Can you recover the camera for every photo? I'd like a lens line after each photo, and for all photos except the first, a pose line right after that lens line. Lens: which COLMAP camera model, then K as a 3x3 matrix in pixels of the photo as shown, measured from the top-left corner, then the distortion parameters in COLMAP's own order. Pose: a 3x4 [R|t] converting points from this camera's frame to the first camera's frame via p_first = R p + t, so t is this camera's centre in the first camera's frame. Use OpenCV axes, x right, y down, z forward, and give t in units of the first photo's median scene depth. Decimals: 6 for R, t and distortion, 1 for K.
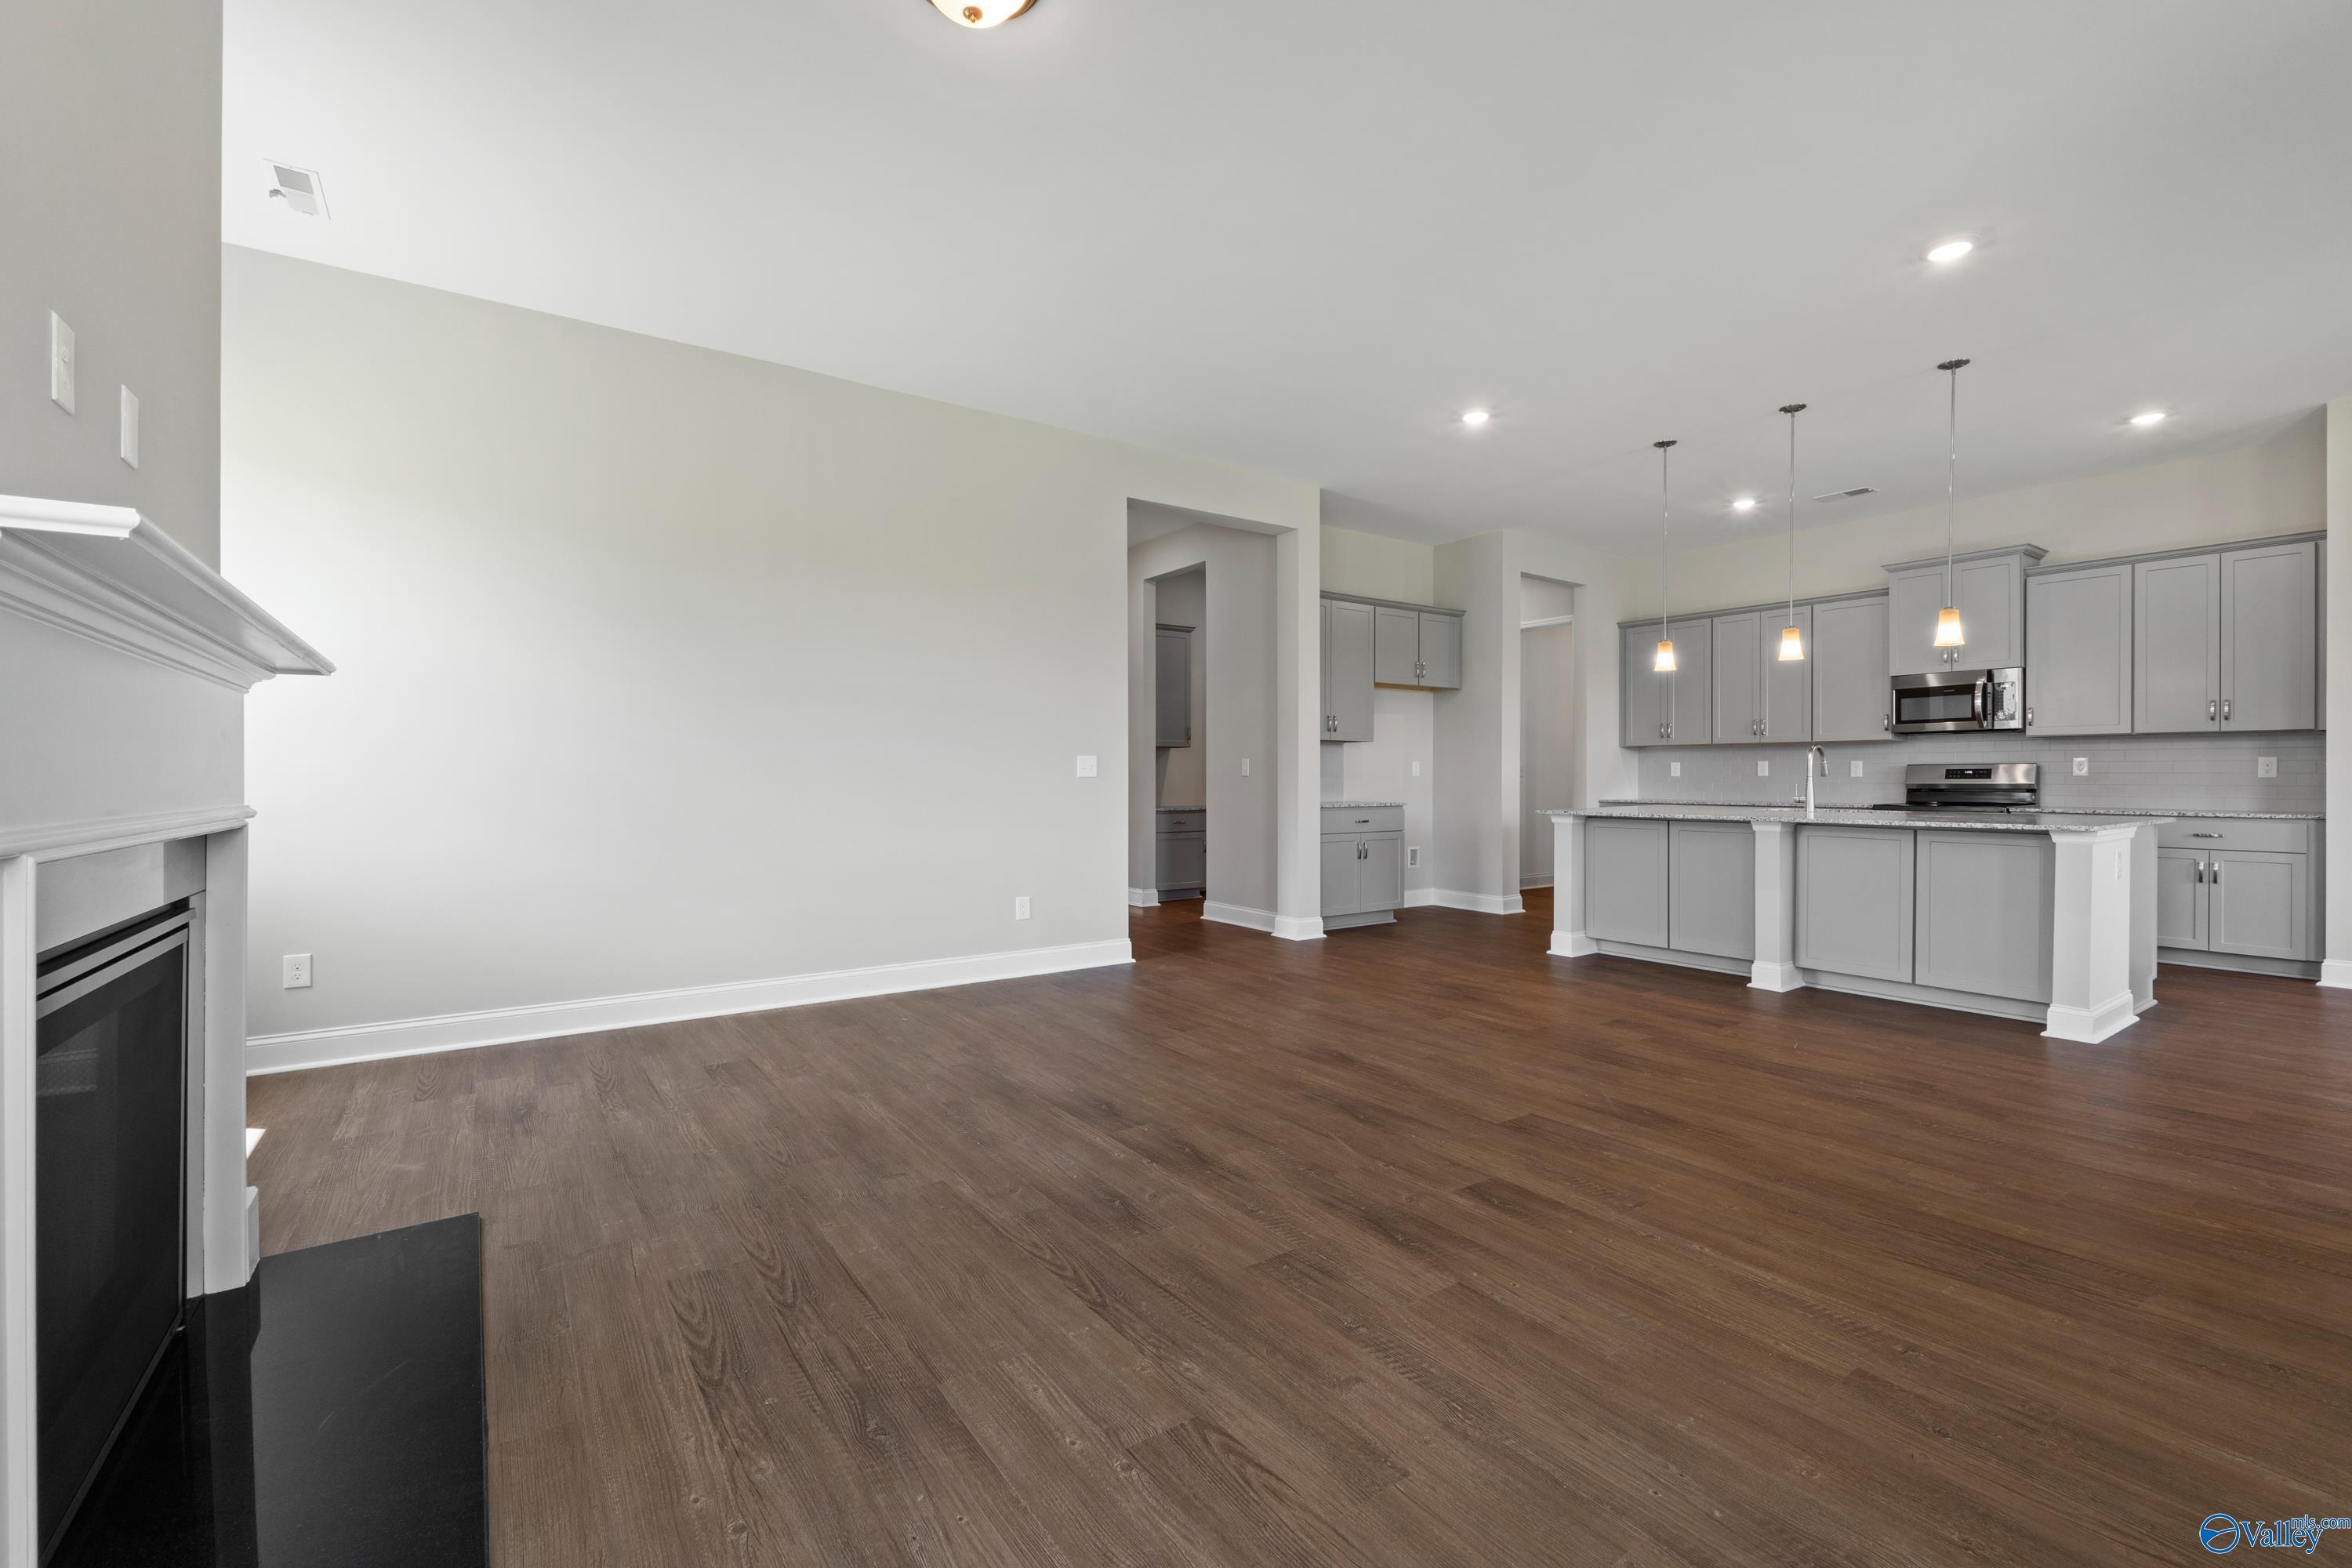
lens RADIAL K [[995.9, 0, 1165.2], [0, 995.9, 778.6], [0, 0, 1]] dist [-0.007552, 0.000331]
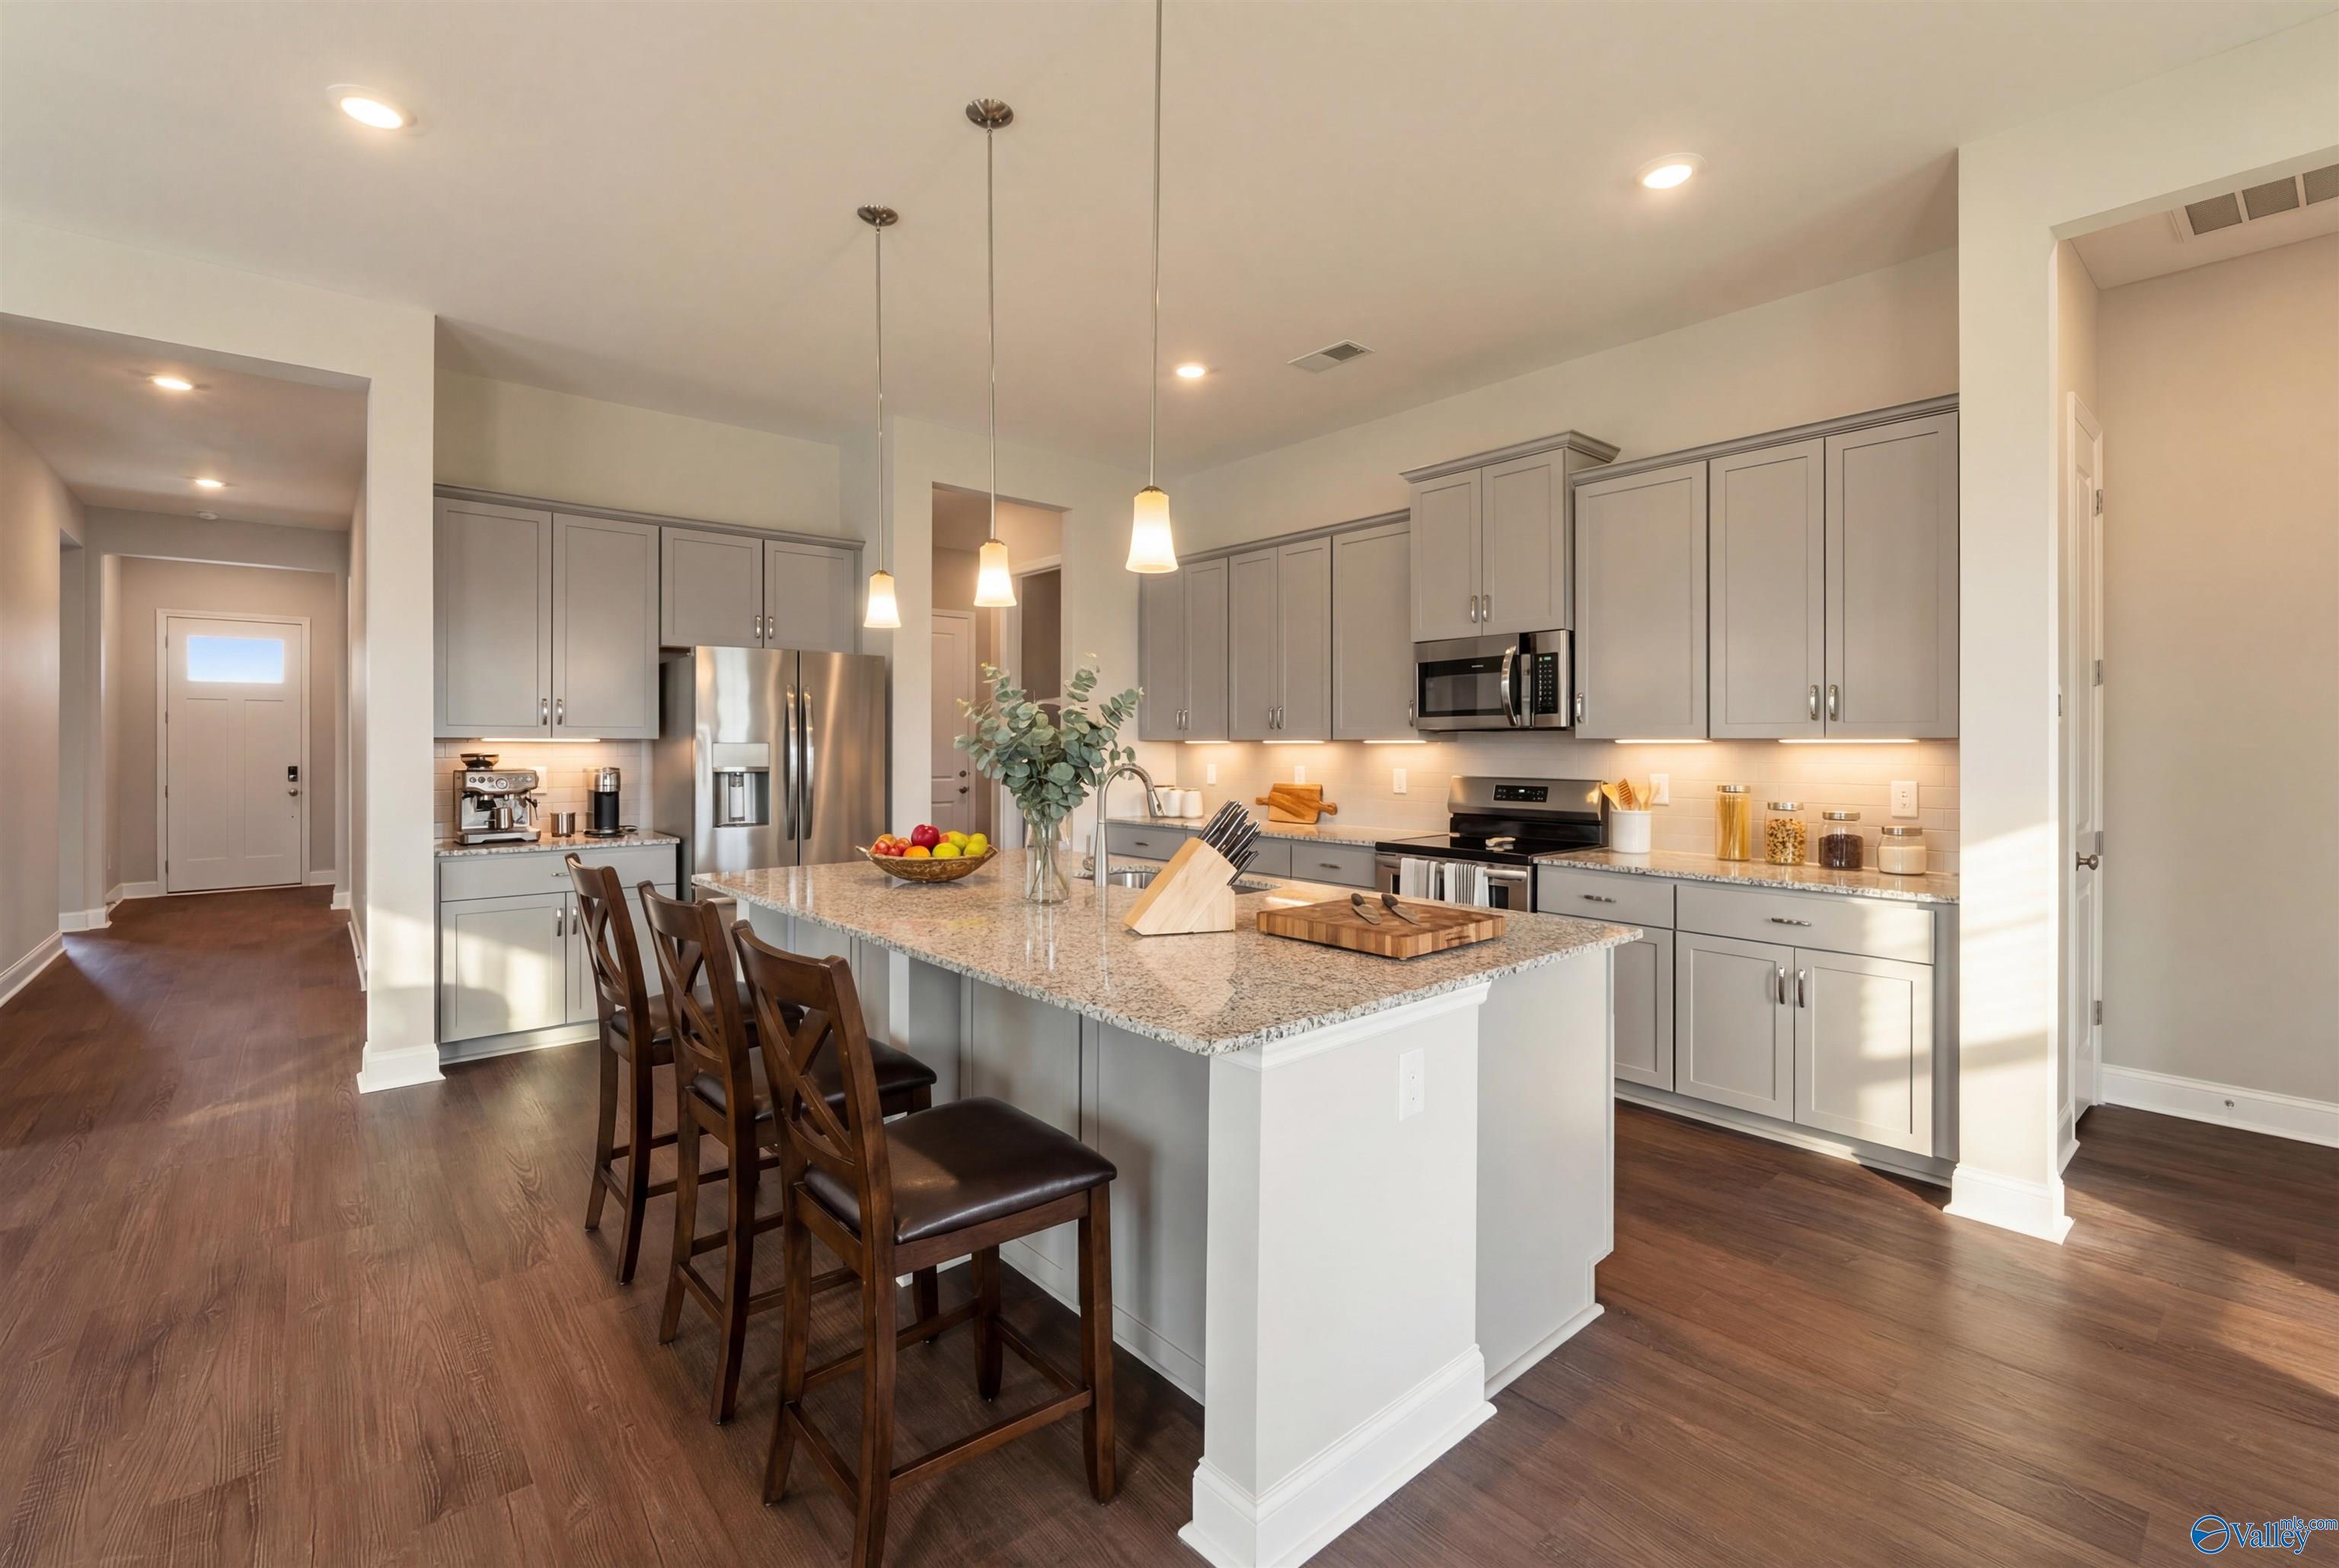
lens RADIAL K [[990.3, 0, 1144.3], [0, 990.3, 747.6], [0, 0, 1]] dist [-0.007552, 0.000331]
pose [[0.996200, -0.000848, 0.087091, 0.599482], [0.000668, 0.999998, 0.002104, -0.043121], [-0.087092, -0.002038, 0.996198, 0.438444]]
